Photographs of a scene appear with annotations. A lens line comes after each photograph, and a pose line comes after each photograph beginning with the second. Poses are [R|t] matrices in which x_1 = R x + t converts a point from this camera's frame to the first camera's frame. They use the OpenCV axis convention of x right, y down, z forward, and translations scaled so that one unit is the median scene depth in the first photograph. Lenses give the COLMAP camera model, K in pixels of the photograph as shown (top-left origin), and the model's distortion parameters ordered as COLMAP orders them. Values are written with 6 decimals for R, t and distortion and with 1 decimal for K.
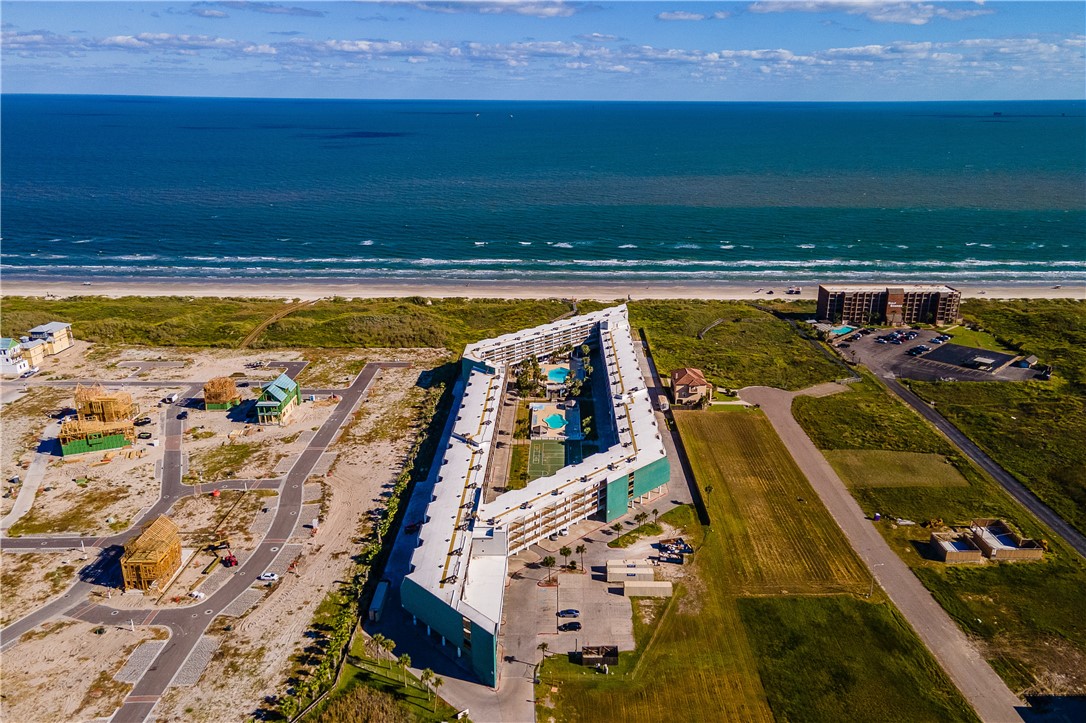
lens RADIAL K [[797.1, 0, 544.9], [0, 797.1, 355.5], [0, 0, 1]] dist [0.032173, 0.011517]
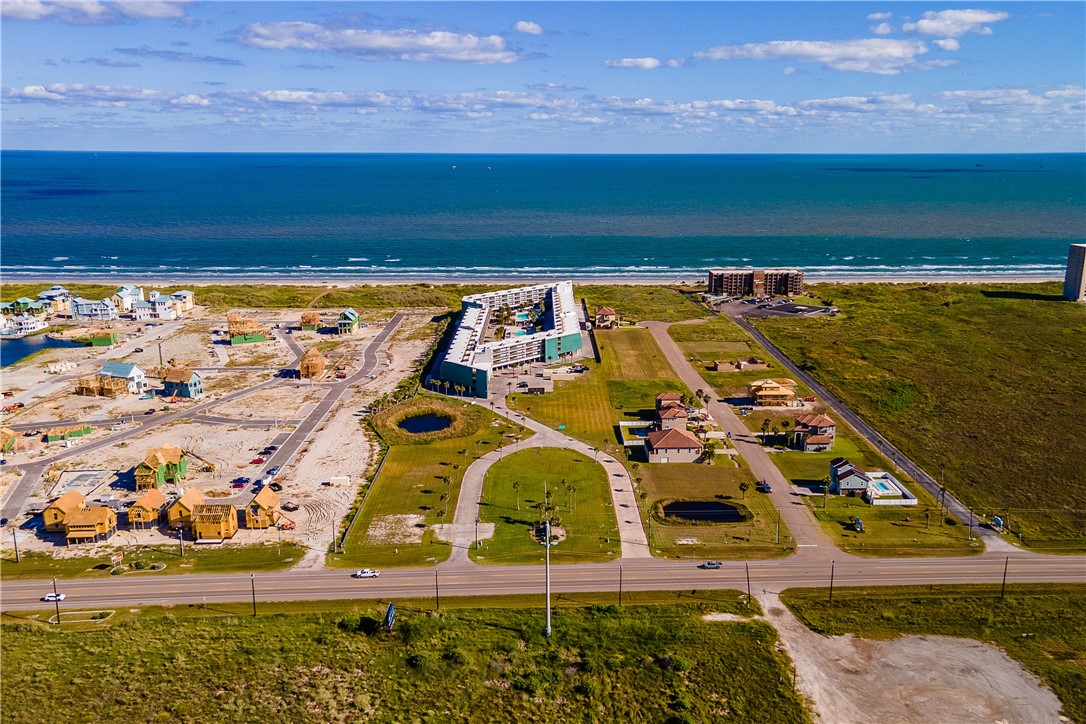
lens RADIAL K [[853.8, 0, 537.0], [0, 853.8, 369.3], [0, 0, 1]] dist [0.029963, 0.013461]
pose [[0.999889, -0.005661, 0.013797, 0.024195], [0.006490, 0.998127, -0.060836, 0.276313], [-0.013427, 0.060919, 0.998052, -0.775242]]
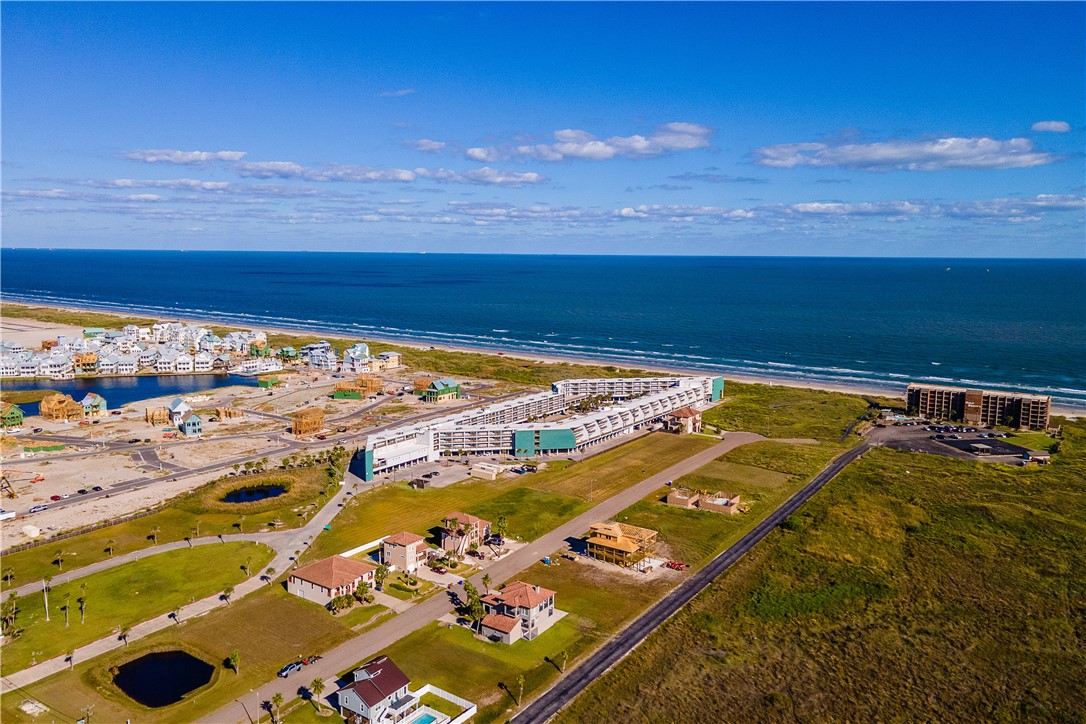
lens RADIAL K [[754.8, 0, 547.3], [0, 754.8, 358.5], [0, 0, 1]] dist [0.037294, 0.009161]
pose [[0.829937, 0.083478, -0.551576, 0.781522], [-0.177951, 0.976703, -0.119938, 0.149637], [0.528713, 0.197695, 0.825457, -0.234213]]
